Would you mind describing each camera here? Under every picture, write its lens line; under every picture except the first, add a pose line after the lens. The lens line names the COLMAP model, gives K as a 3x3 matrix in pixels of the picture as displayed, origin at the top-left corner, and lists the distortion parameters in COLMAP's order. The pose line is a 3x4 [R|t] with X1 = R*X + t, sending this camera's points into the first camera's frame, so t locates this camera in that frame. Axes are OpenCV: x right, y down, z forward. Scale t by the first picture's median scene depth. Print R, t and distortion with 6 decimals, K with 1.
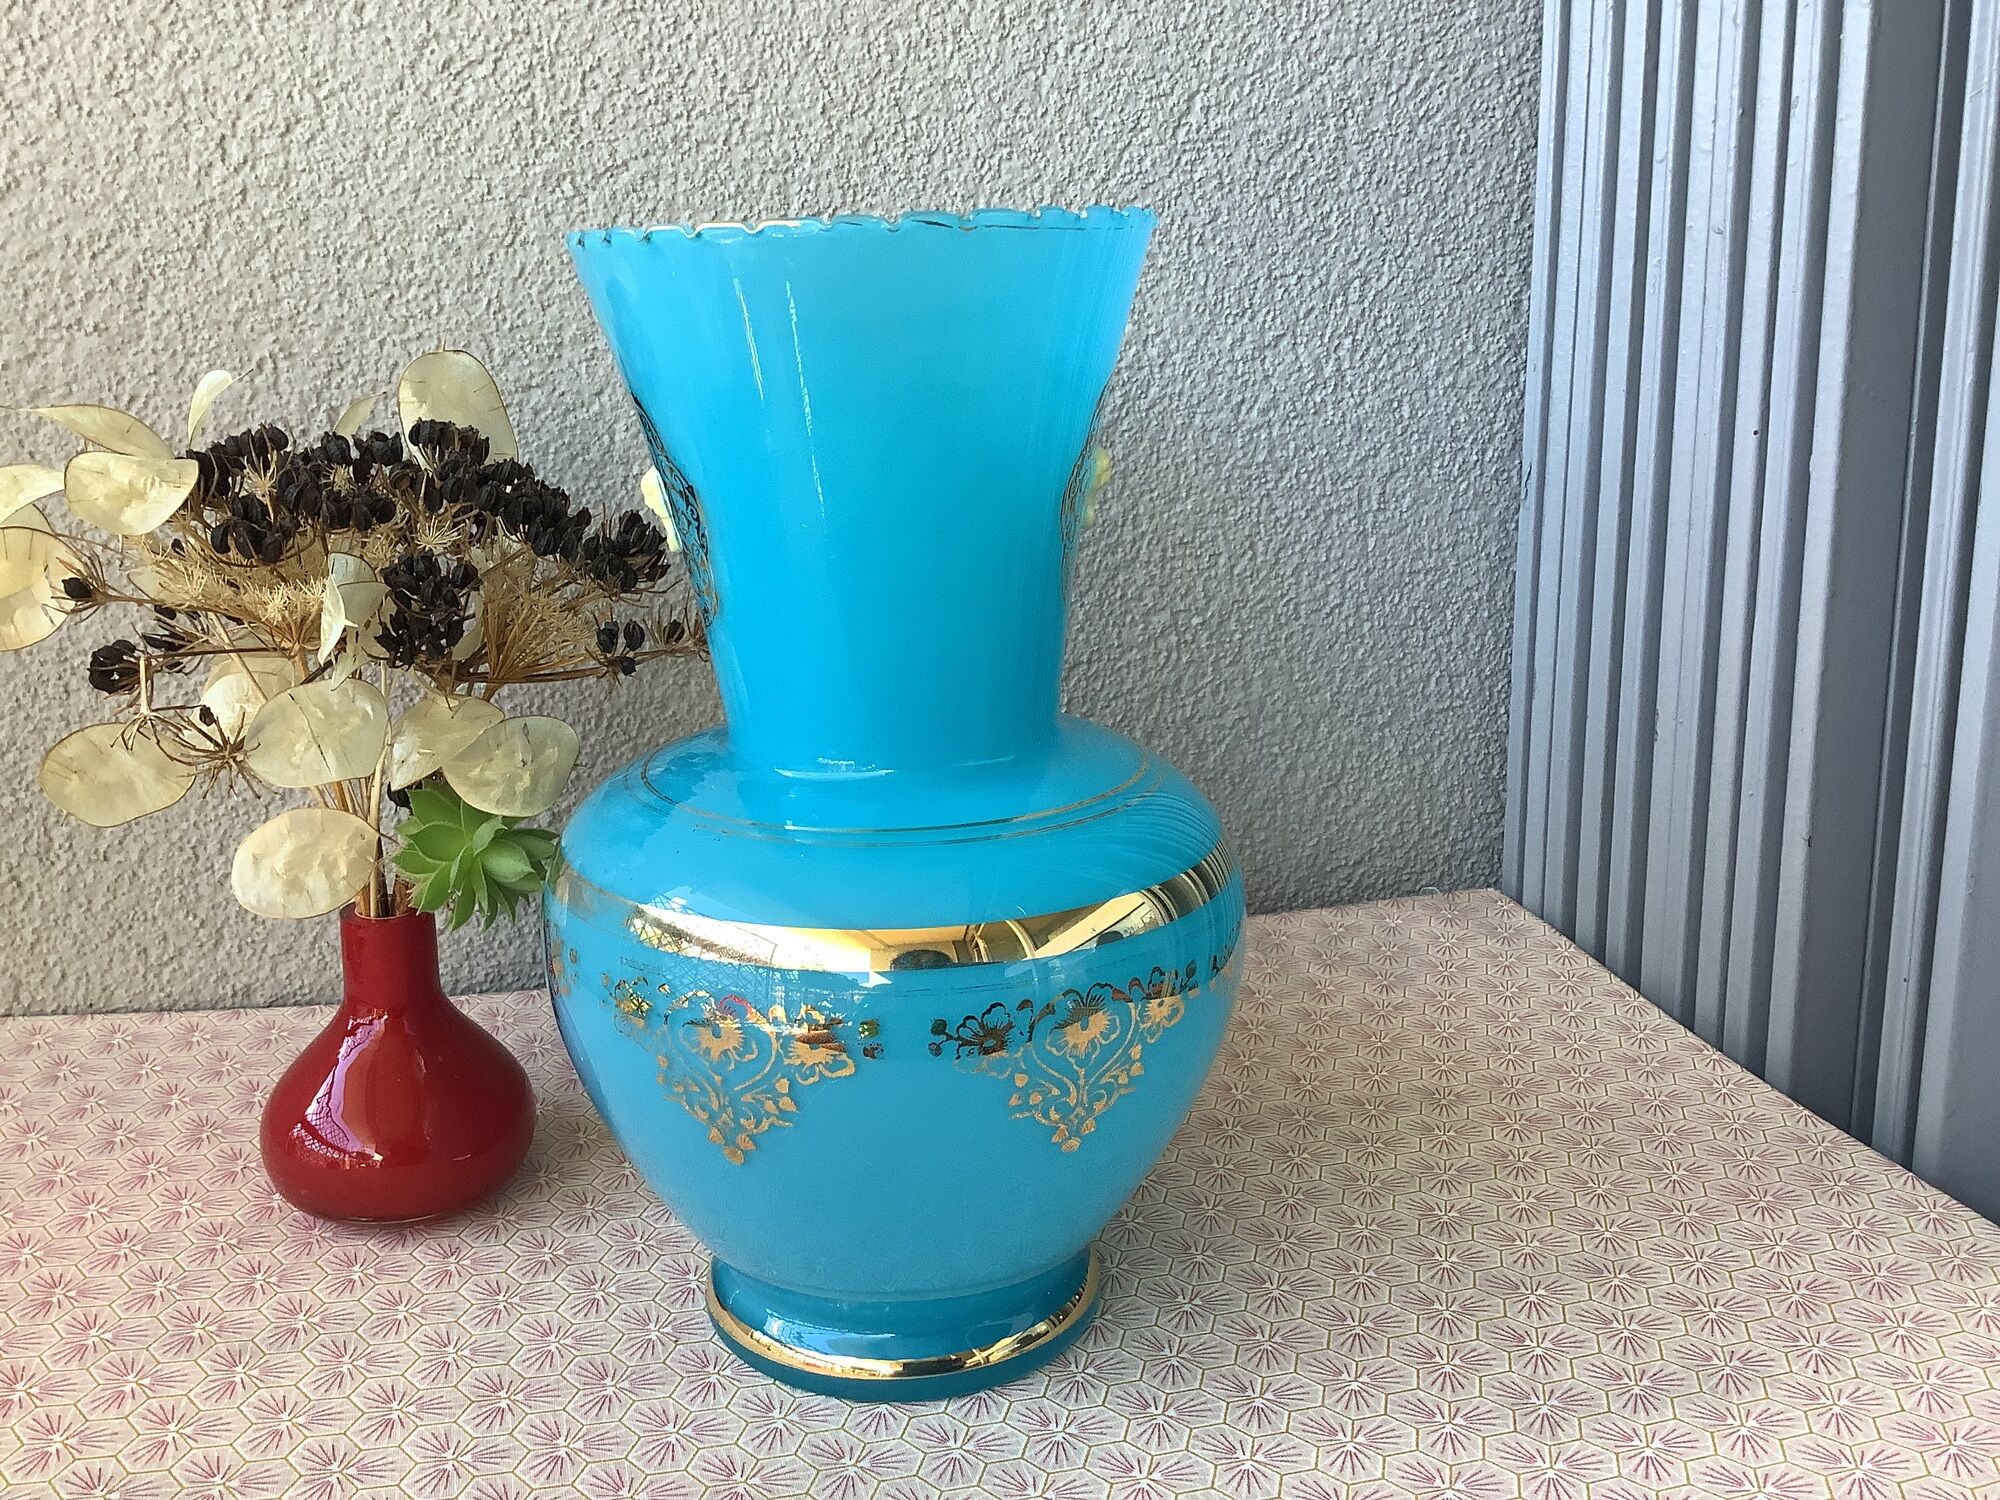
lens RADIAL K [[1713.4, 0, 976.8], [0, 1713.4, 756.7], [0, 0, 1]] dist [0.134711, -0.316212]
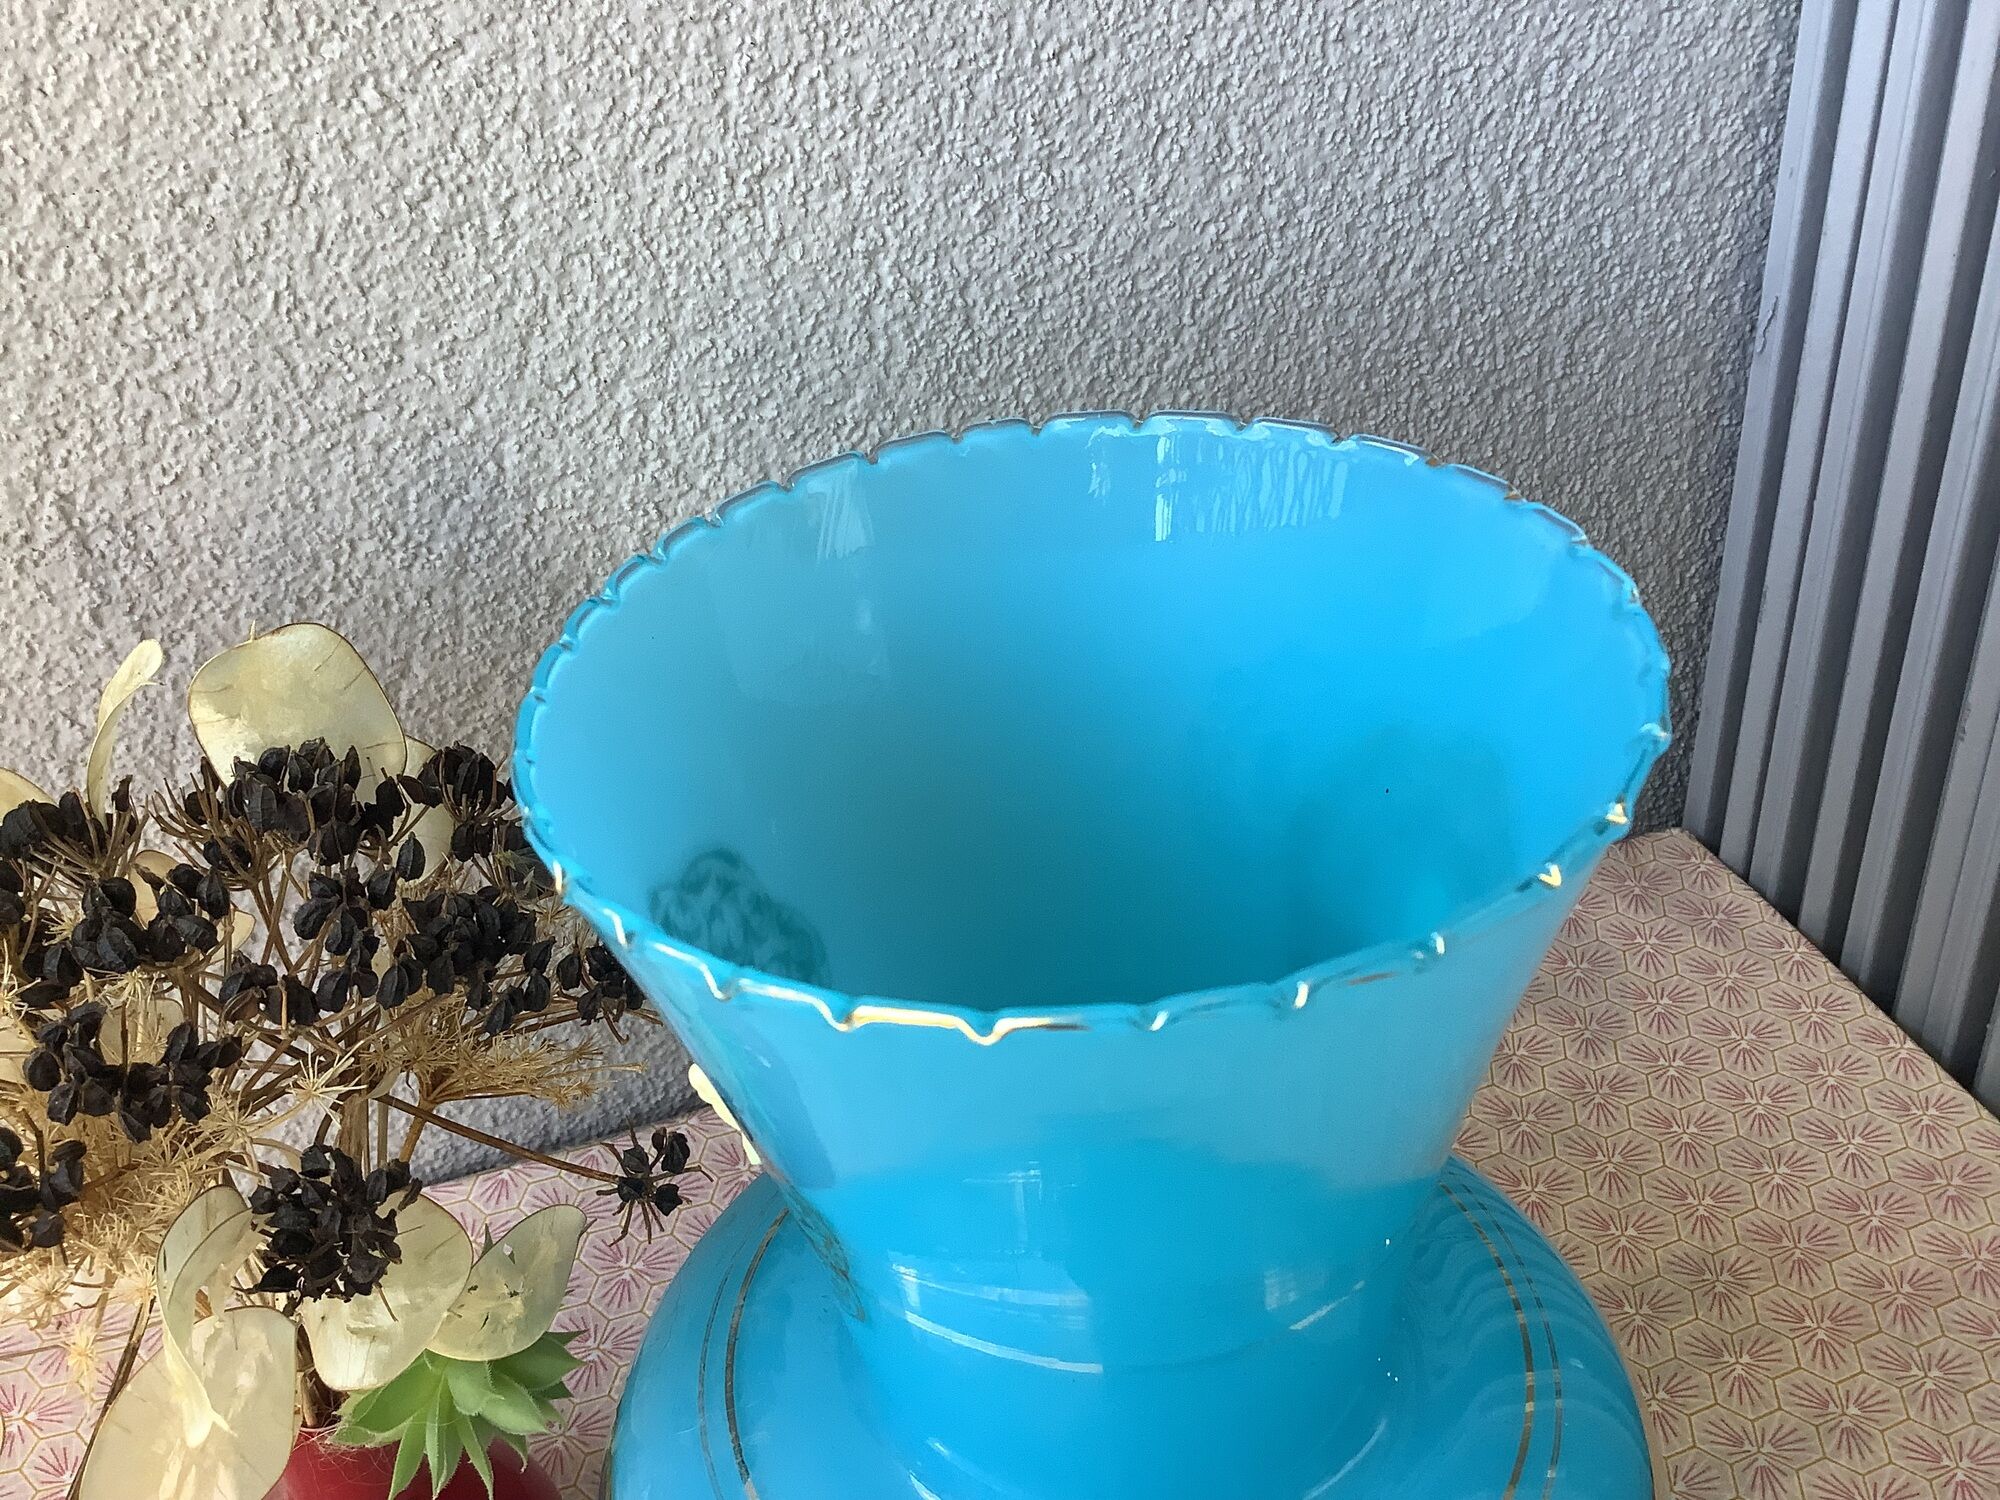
lens RADIAL K [[1790.0, 0, 1010.8], [0, 1790.0, 803.8], [0, 0, 1]] dist [0.105275, -0.230949]
pose [[0.993802, -0.093655, 0.059890, -0.066620], [0.070838, 0.948709, 0.308113, -0.248545], [-0.085675, -0.301961, 0.949463, 0.272738]]
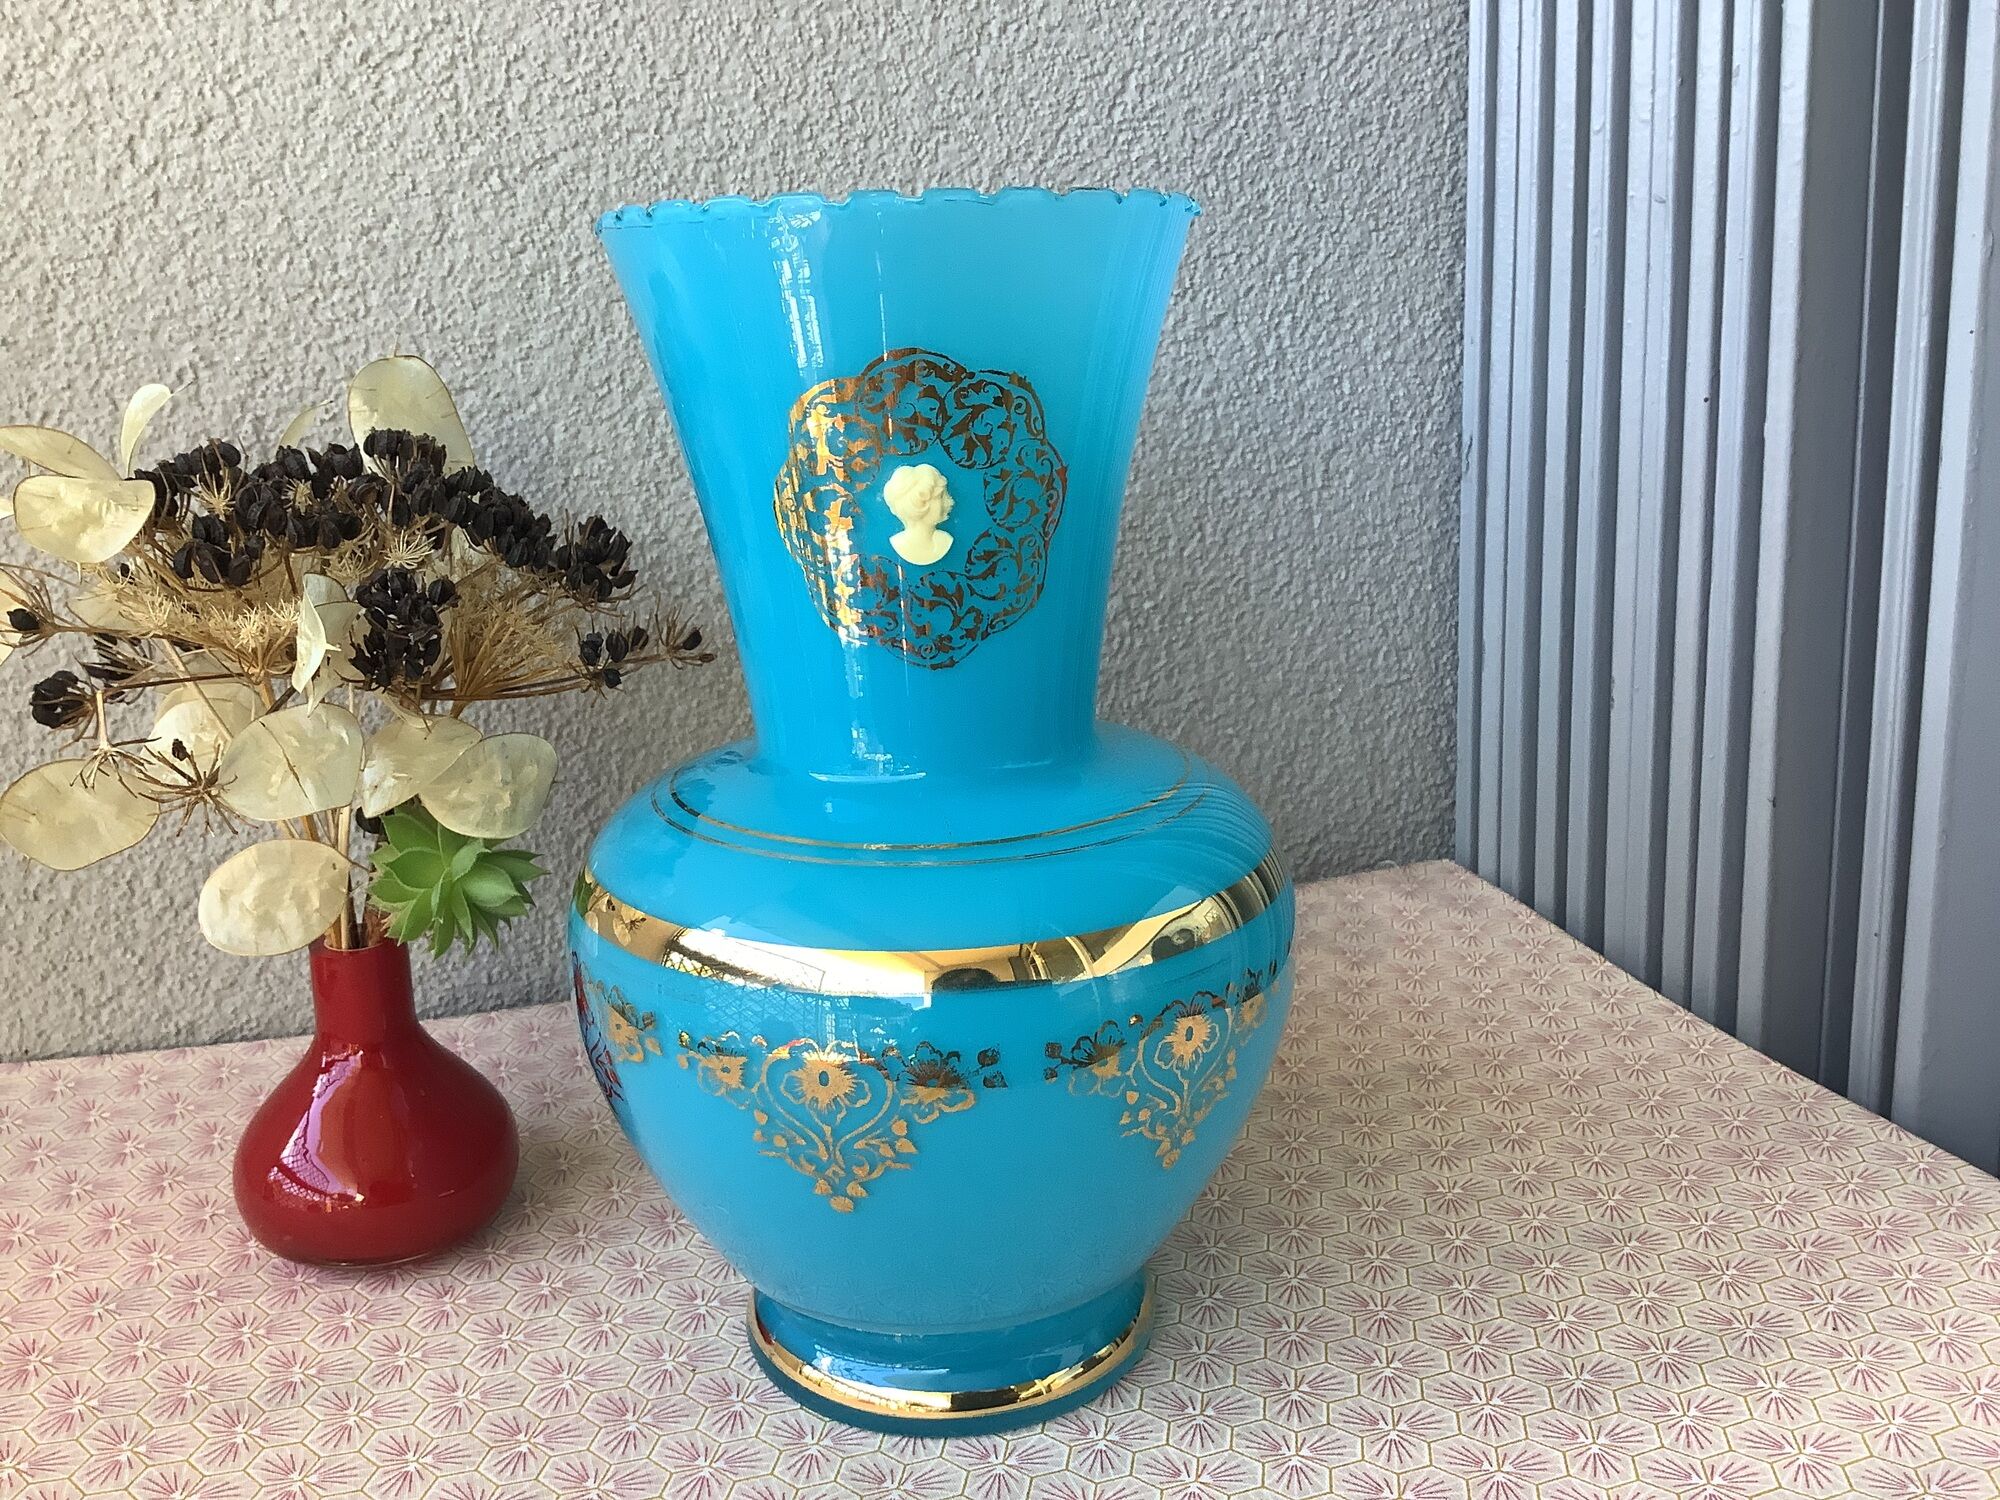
lens RADIAL K [[1724.6, 0, 985.7], [0, 1724.6, 758.9], [0, 0, 1]] dist [0.112679, -0.247546]
pose [[0.997090, -0.042918, 0.063011, -0.035497], [0.042264, 0.999038, 0.011684, -0.006320], [-0.063452, -0.008987, 0.997944, 0.010257]]
